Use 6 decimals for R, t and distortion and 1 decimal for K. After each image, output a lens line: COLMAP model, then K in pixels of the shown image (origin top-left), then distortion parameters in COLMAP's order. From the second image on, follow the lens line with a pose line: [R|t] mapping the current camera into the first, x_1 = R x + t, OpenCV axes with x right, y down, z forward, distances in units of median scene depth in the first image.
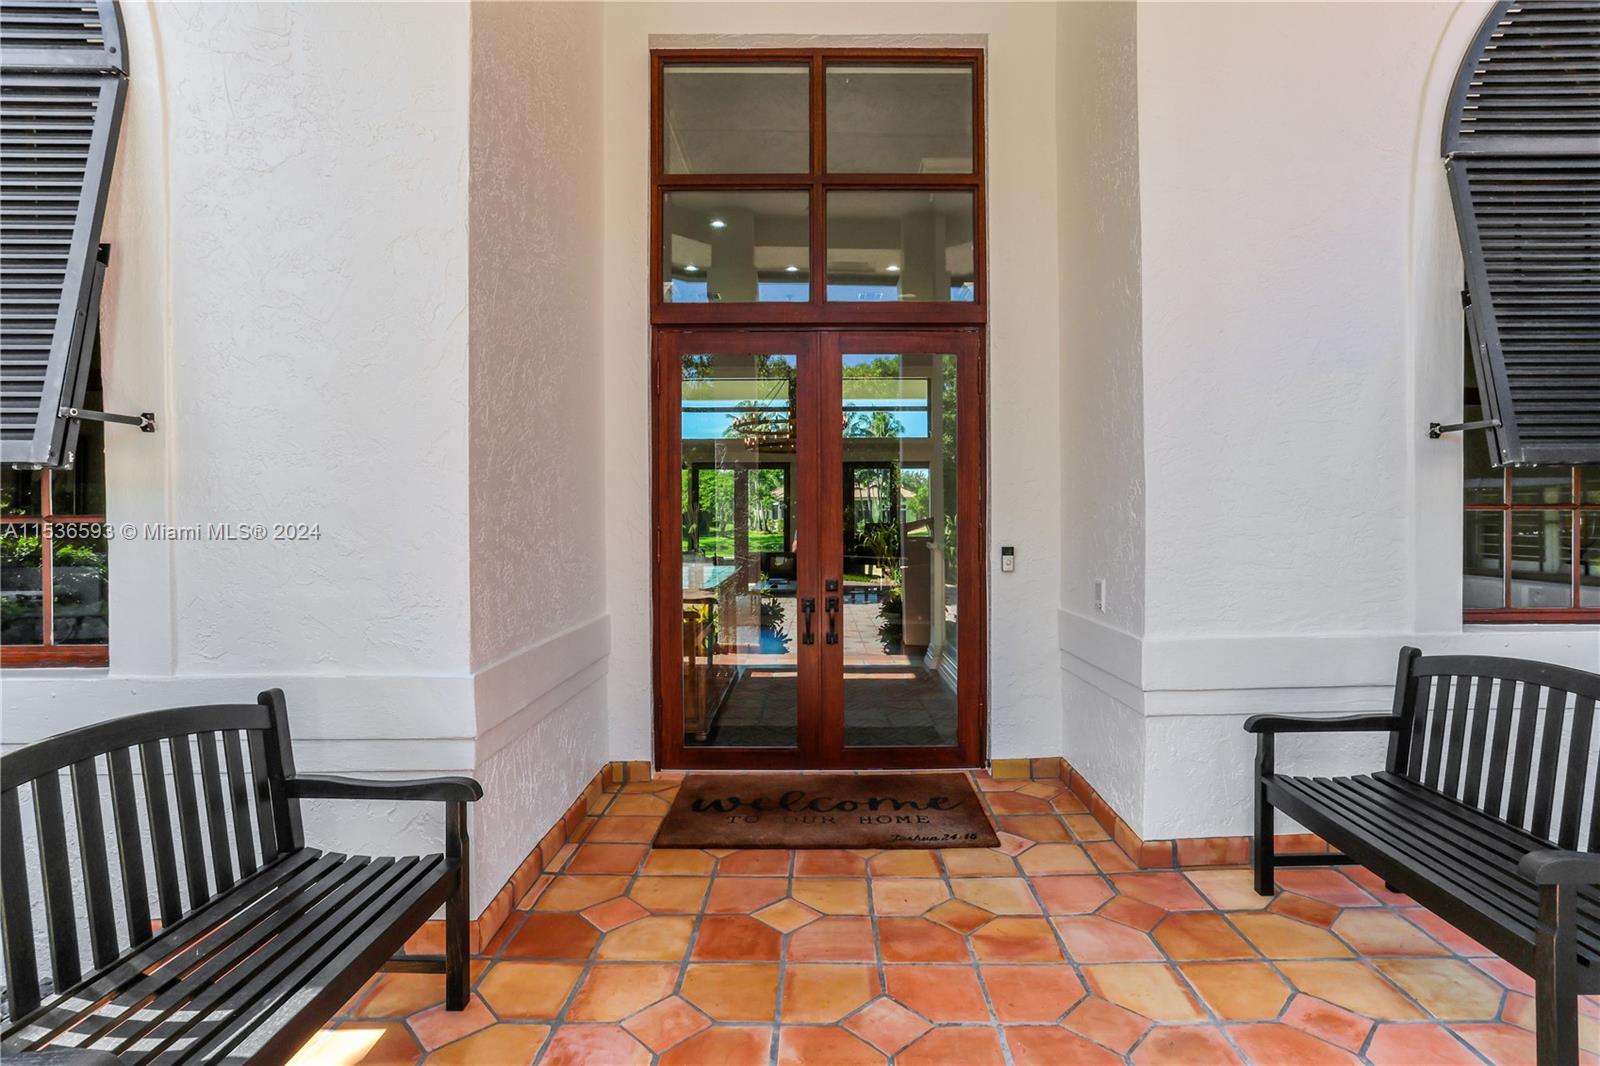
lens RADIAL K [[796.0, 0, 803.7], [0, 796.0, 522.1], [0, 0, 1]] dist [-0.068114, 0.034207]
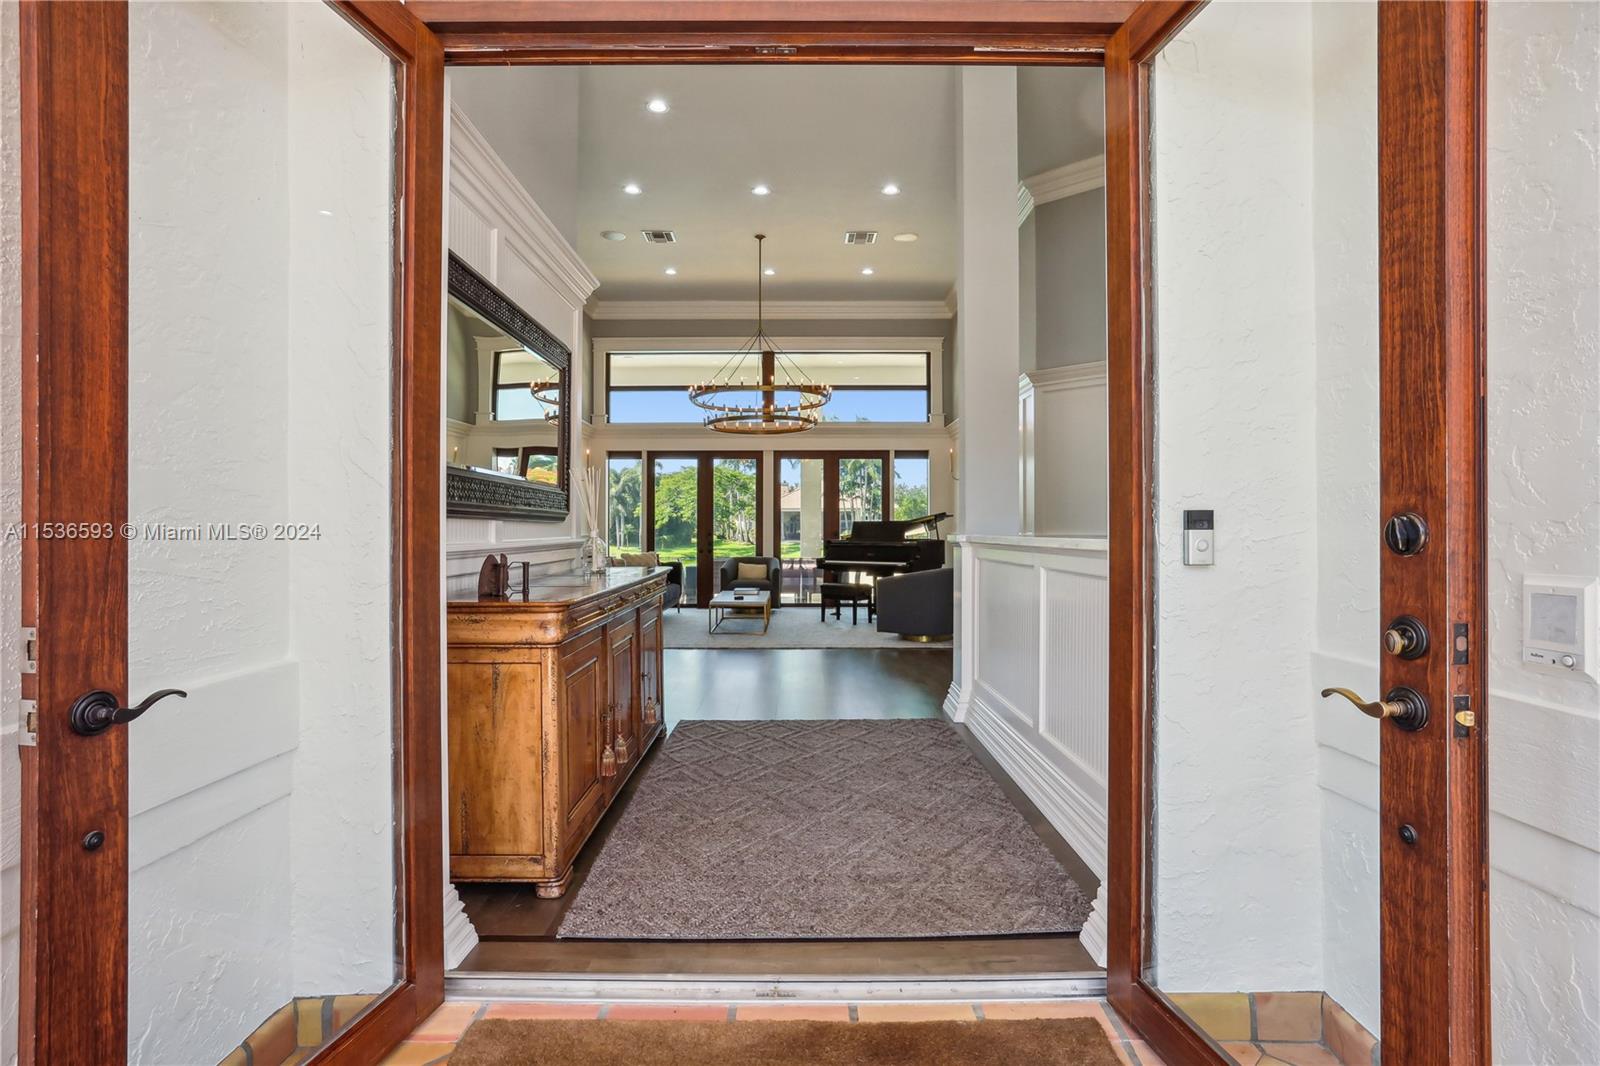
lens RADIAL K [[796.0, 0, 803.7], [0, 796.0, 522.1], [0, 0, 1]] dist [-0.068114, 0.034207]
pose [[0.999788, 0.002372, 0.020469, 0.029365], [-0.002132, 0.999929, -0.011708, 0.042460], [-0.020495, 0.011662, 0.999722, 0.561177]]
